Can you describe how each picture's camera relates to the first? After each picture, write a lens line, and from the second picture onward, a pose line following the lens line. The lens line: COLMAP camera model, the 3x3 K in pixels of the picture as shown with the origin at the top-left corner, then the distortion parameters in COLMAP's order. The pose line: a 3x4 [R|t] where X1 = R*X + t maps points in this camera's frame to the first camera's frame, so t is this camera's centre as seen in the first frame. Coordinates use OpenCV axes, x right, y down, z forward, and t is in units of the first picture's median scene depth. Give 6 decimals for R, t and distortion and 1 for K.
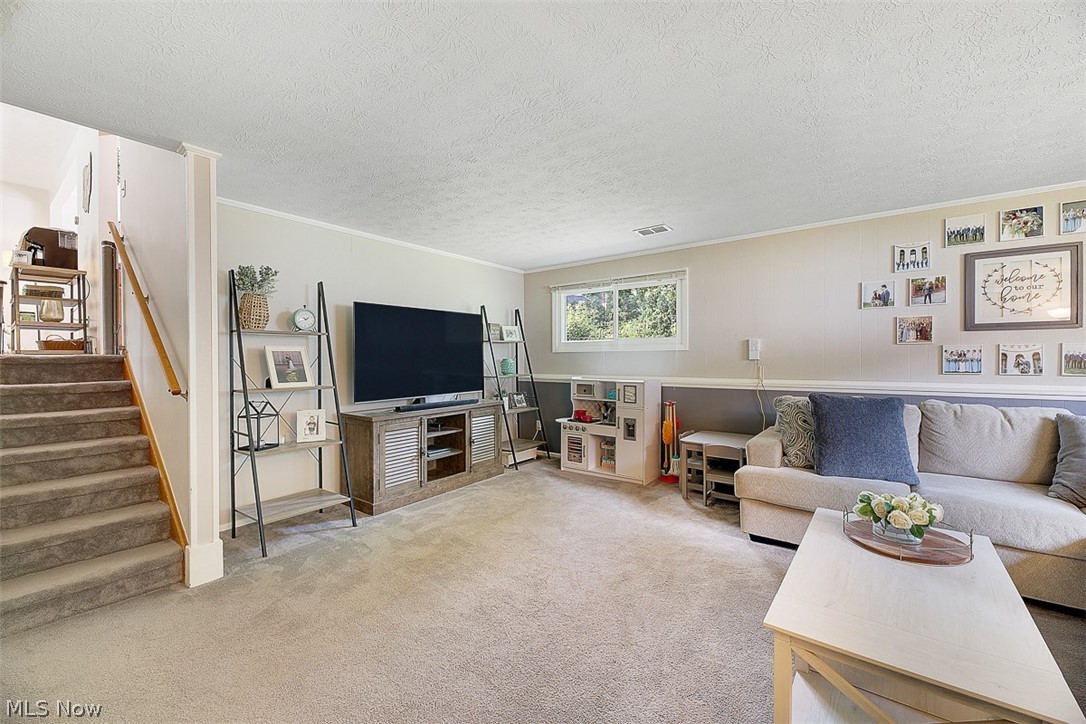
lens RADIAL K [[435.5, 0, 543.0], [0, 435.5, 362.0], [0, 0, 1]] dist [0.000396, -0.003723]
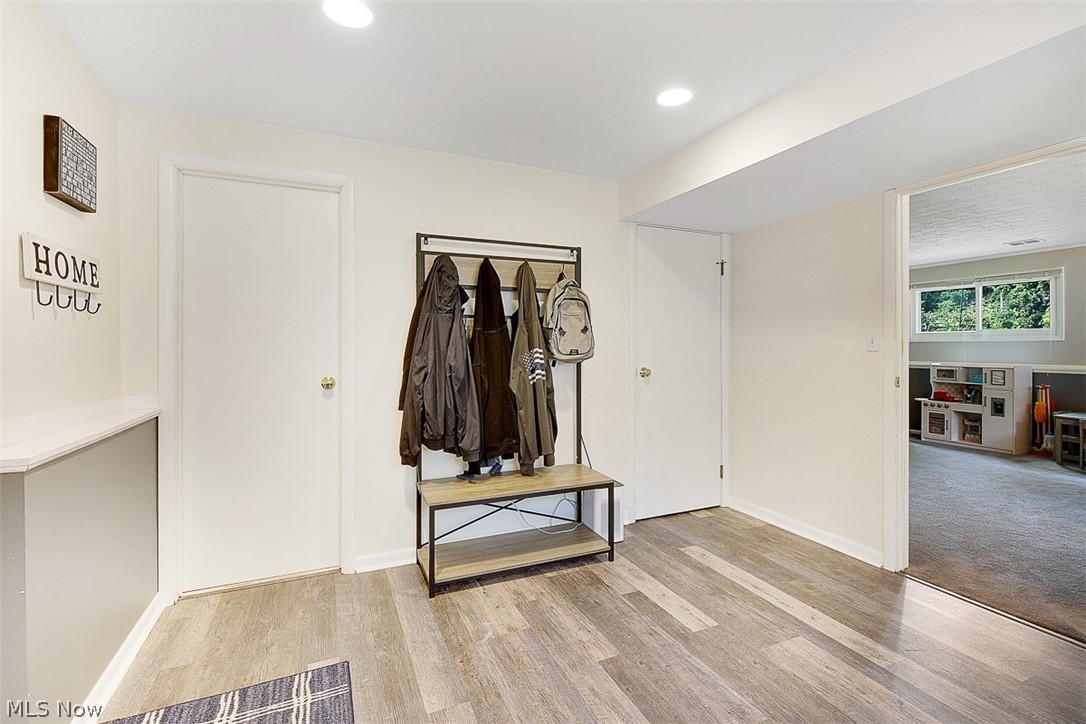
lens RADIAL K [[509.4, 0, 546.3], [0, 509.4, 343.8], [0, 0, 1]] dist [-0.001949, -0.000810]
pose [[0.884037, 0.002467, -0.467411, -0.226902], [-0.007940, 0.999921, -0.009740, 0.004448], [0.467350, 0.012322, 0.883986, -0.754819]]
